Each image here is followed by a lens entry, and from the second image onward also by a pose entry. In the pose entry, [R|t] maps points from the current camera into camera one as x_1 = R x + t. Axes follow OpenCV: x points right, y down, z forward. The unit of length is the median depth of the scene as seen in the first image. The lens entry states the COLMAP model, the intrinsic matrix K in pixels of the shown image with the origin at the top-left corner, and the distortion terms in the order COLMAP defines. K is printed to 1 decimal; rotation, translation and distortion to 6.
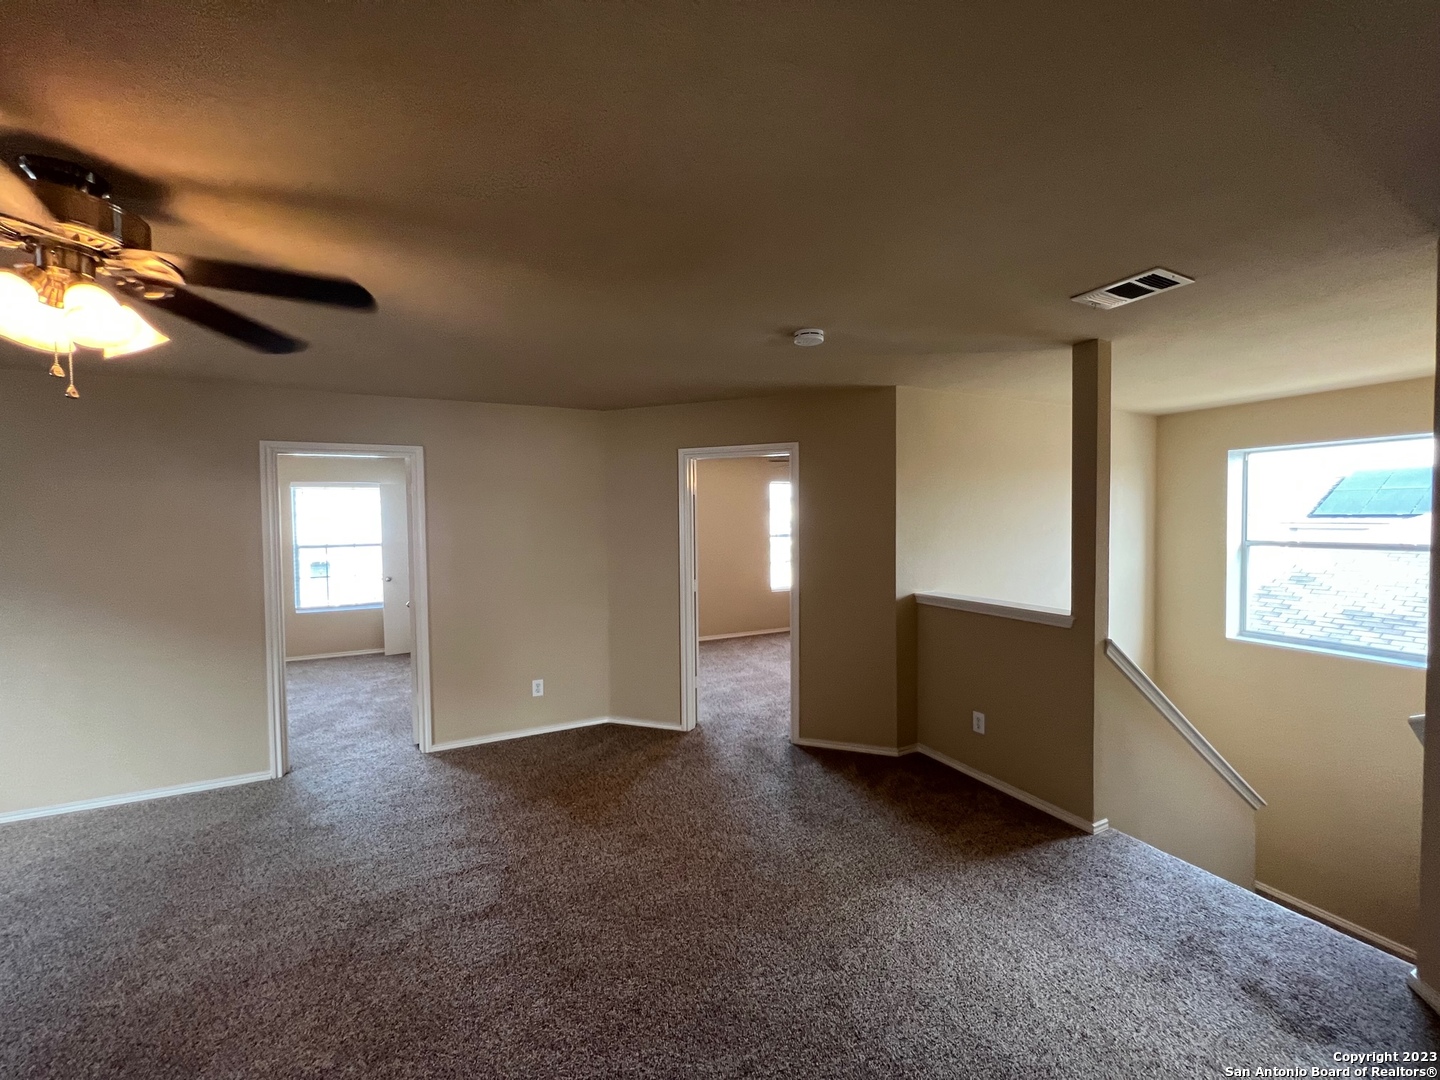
lens RADIAL K [[574.9, 0, 717.7], [0, 574.9, 534.7], [0, 0, 1]] dist [-0.002121, -0.000378]
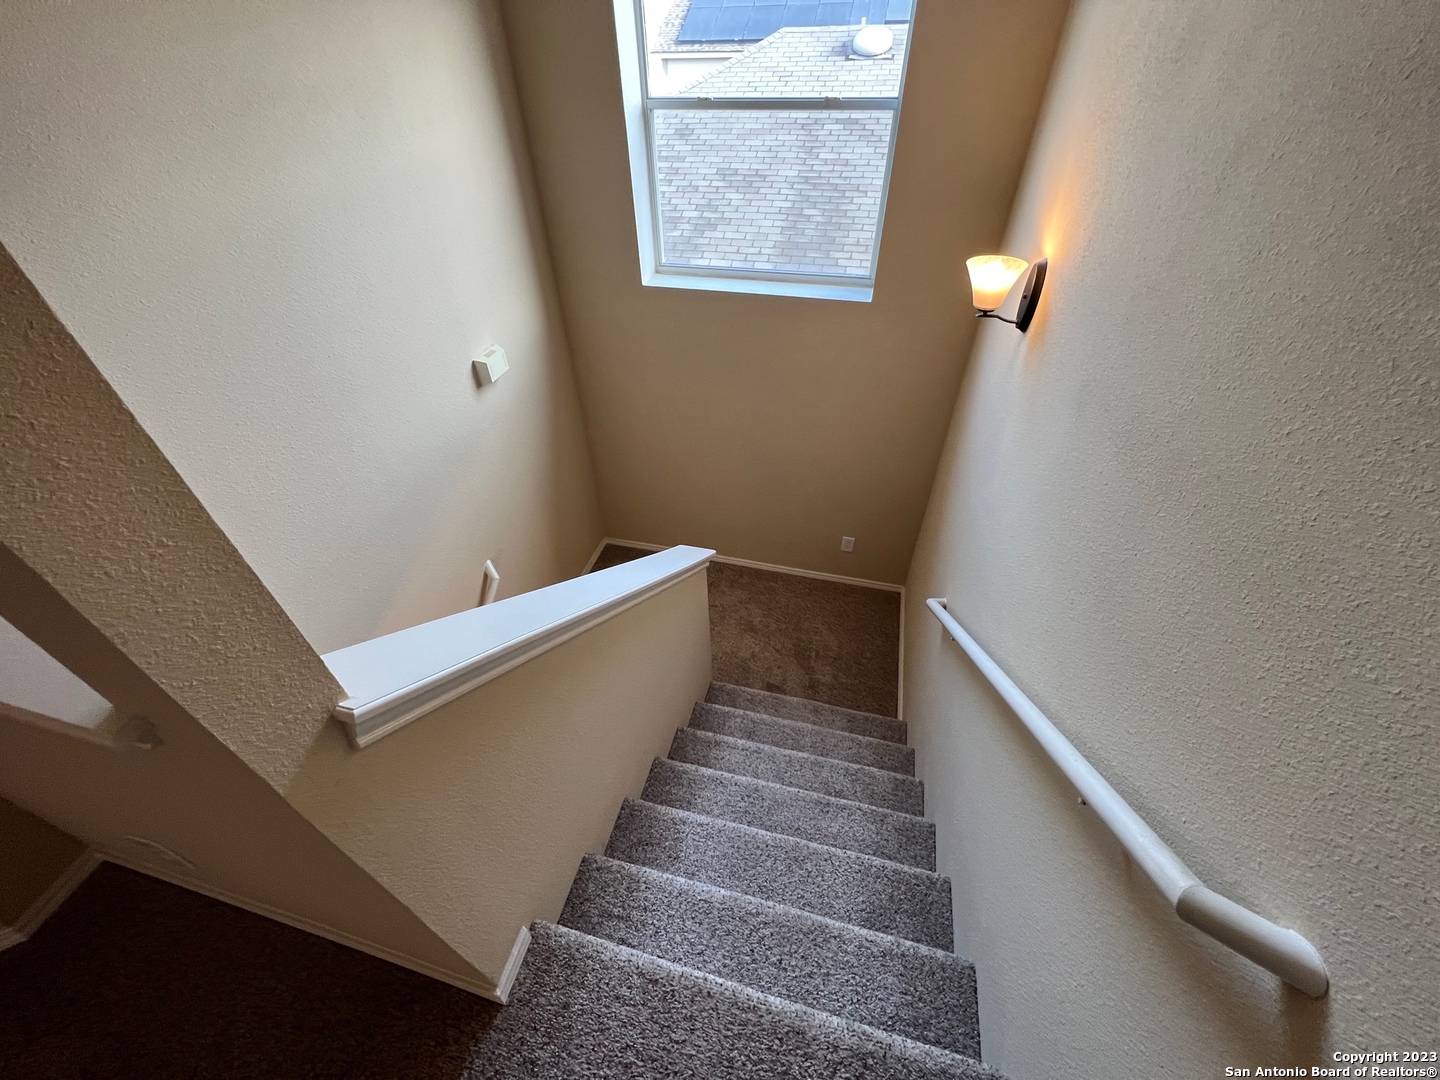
lens RADIAL K [[574.9, 0, 717.7], [0, 574.9, 534.7], [0, 0, 1]] dist [-0.002121, -0.000378]
pose [[0.644821, -0.503975, 0.574643, 0.516232], [0.039400, 0.772740, 0.633499, -0.010483], [-0.763317, -0.385852, 0.518135, 0.593180]]
